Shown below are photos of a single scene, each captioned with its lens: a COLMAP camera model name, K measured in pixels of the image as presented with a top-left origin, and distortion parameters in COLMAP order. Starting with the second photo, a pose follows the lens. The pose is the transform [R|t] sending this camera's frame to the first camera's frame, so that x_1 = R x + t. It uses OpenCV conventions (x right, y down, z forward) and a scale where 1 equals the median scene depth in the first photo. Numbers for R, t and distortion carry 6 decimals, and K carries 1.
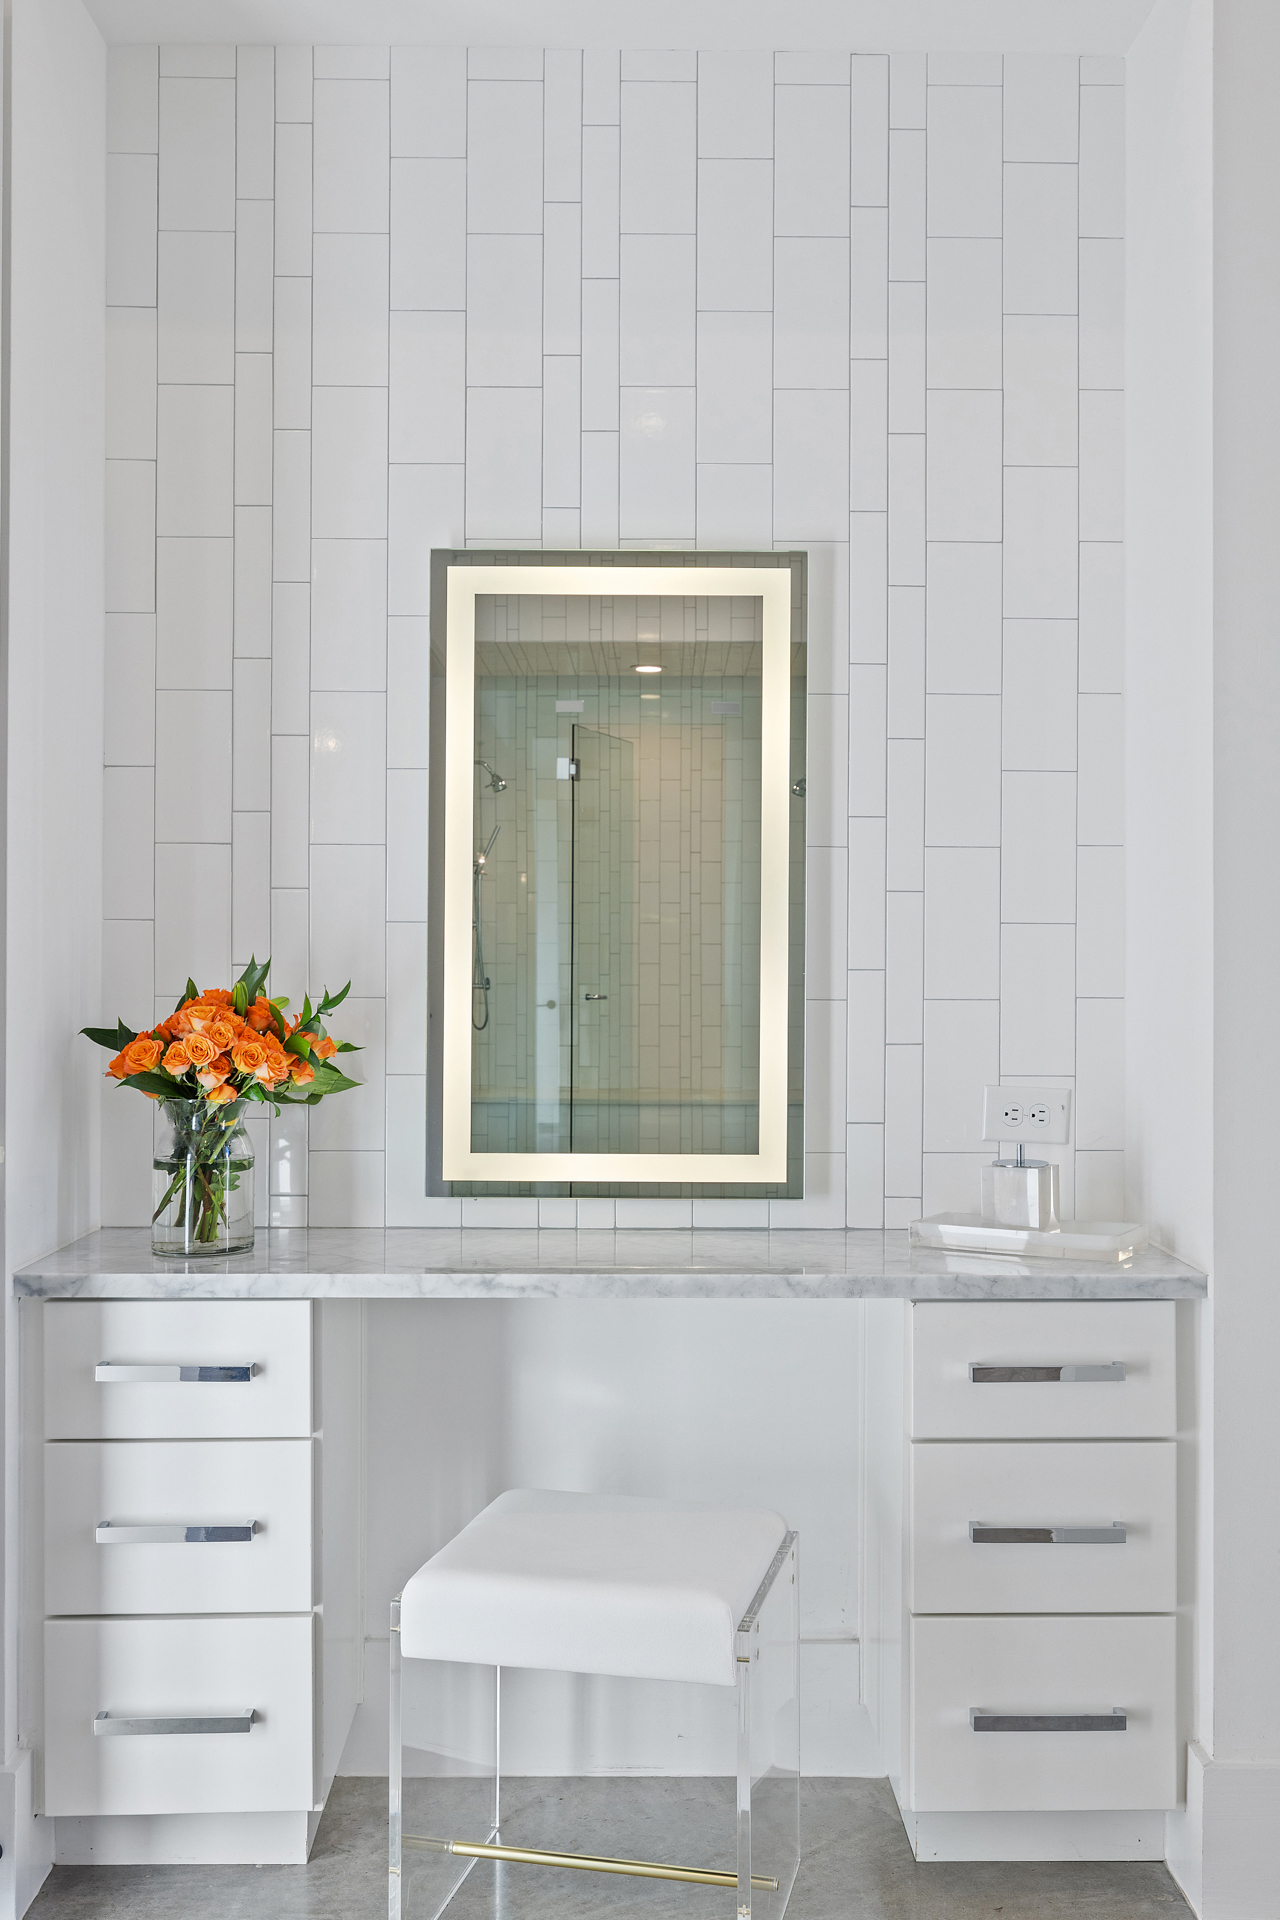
lens RADIAL K [[1875.2, 0, 641.9], [0, 1875.2, 954.4], [0, 0, 1]] dist [-0.012828, 0.000000]
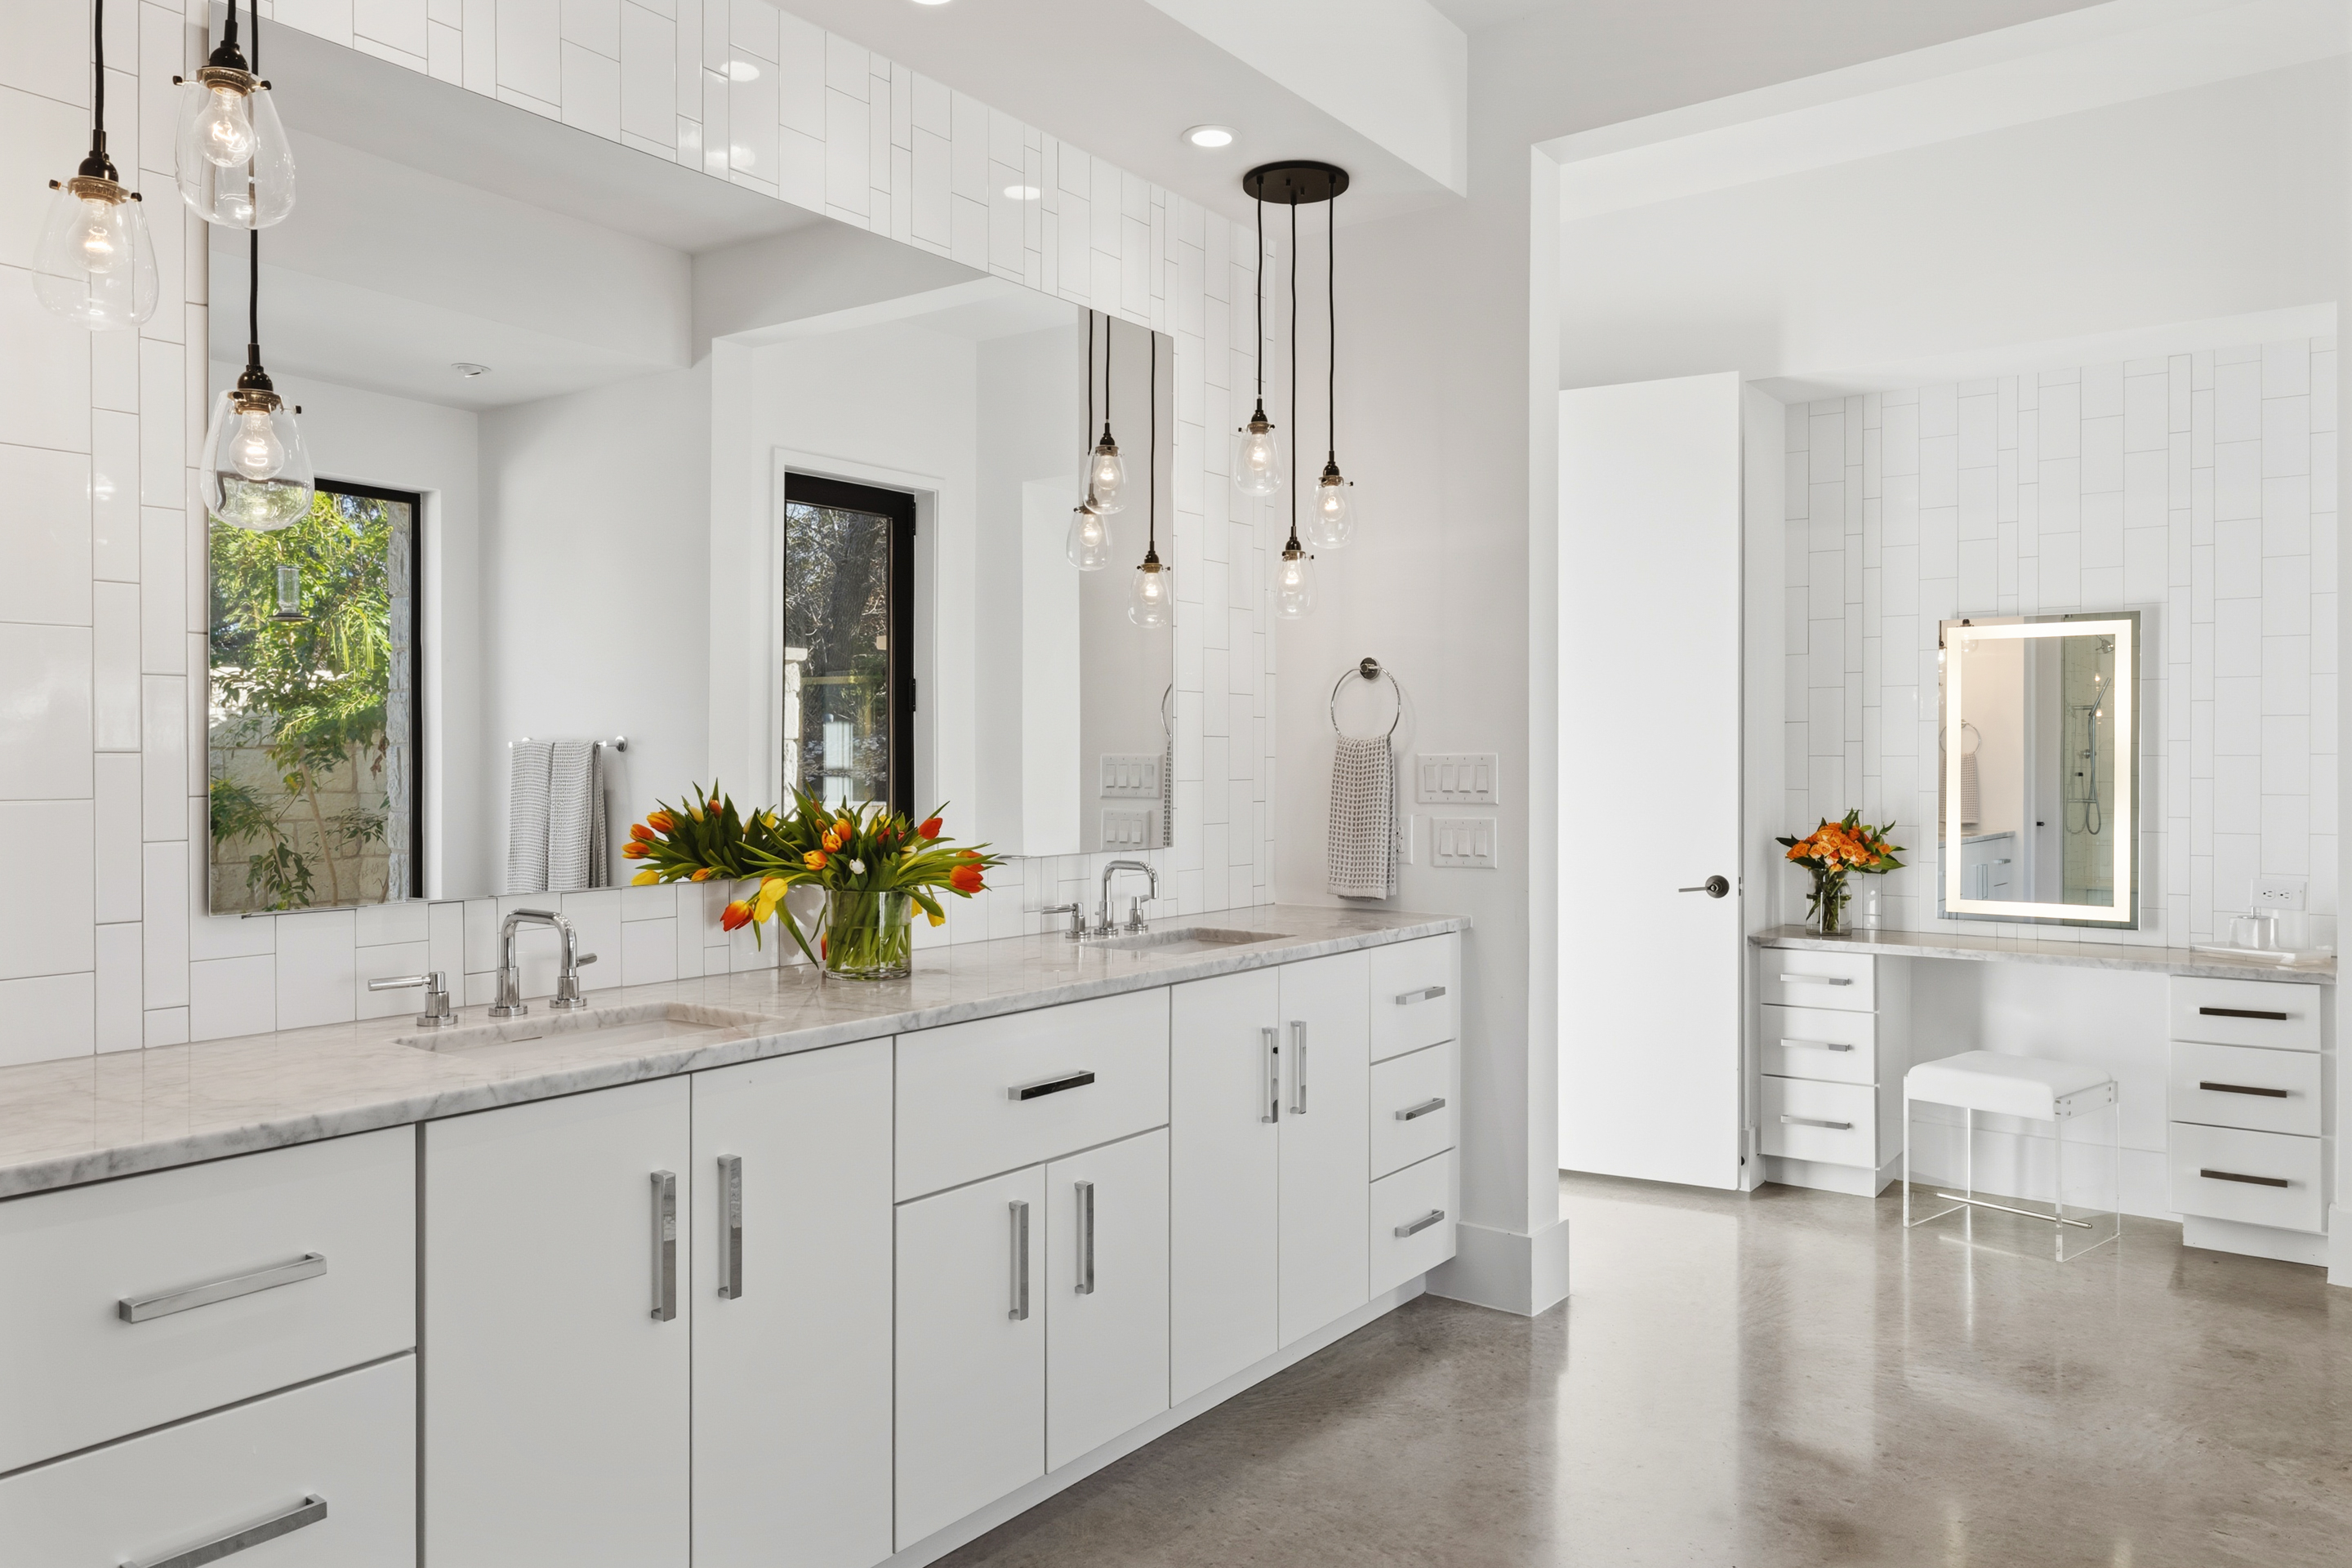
lens RADIAL K [[1613.1, 0, 1173.9], [0, 1613.1, 764.2], [0, 0, 1]] dist [0.002674, 0.003623]
pose [[0.790142, -0.002020, -0.612920, 0.356073], [0.008417, 0.999936, 0.007556, -0.076038], [0.612866, -0.011129, 0.790109, -1.094286]]
